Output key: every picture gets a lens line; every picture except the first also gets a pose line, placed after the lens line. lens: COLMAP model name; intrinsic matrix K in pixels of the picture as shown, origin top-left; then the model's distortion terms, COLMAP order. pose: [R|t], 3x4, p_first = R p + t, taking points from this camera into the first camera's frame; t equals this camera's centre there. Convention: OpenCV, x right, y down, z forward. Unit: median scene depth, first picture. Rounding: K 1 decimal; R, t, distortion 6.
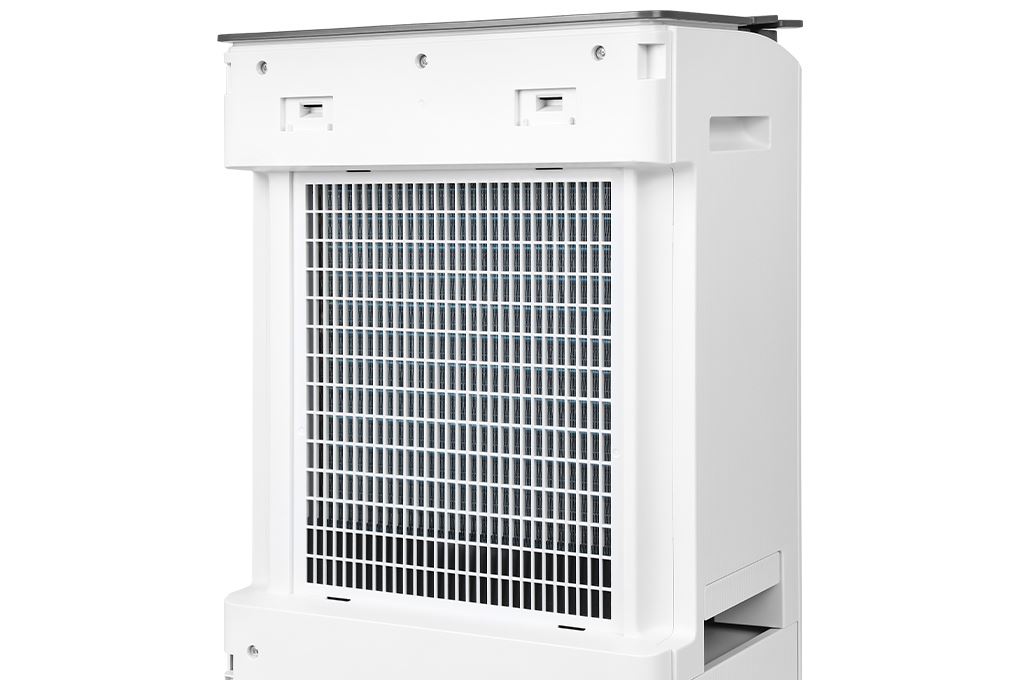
lens RADIAL K [[2124.5, 0, 509.1], [0, 2124.5, 339.9], [0, 0, 1]] dist [0.205708, 0.000000]
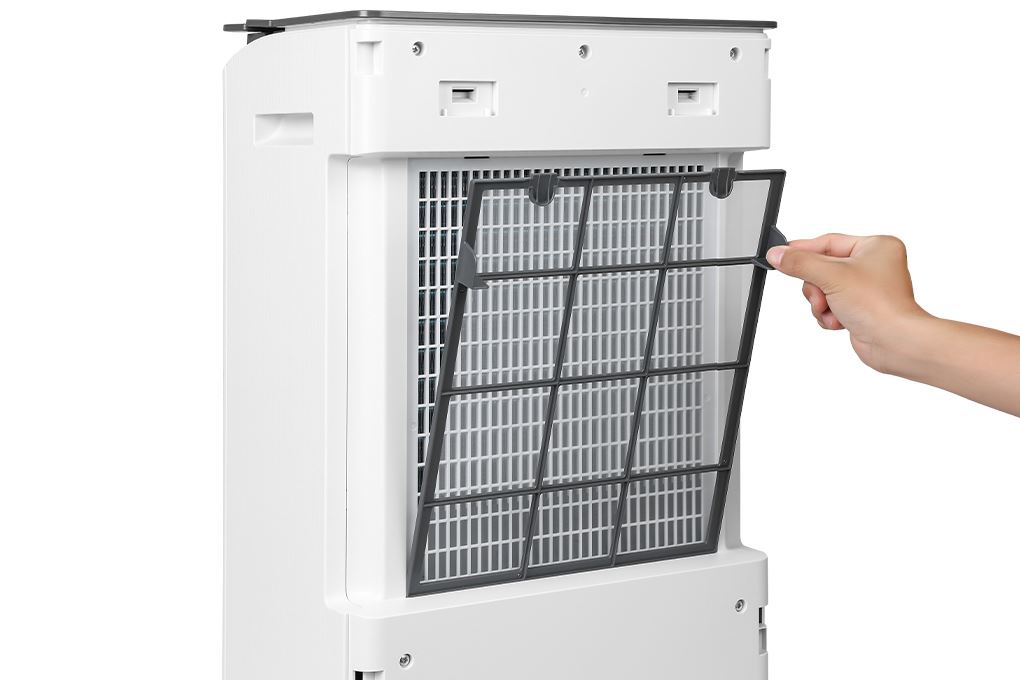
lens RADIAL K [[2124.5, 0, 511.9], [0, 2124.5, 340.3], [0, 0, 1]] dist [0.205708, 0.000000]
pose [[0.430751, -0.070236, 0.899734, -0.955068], [0.081647, 0.995911, 0.038656, -0.030612], [-0.898770, 0.056810, 0.434724, 0.548172]]
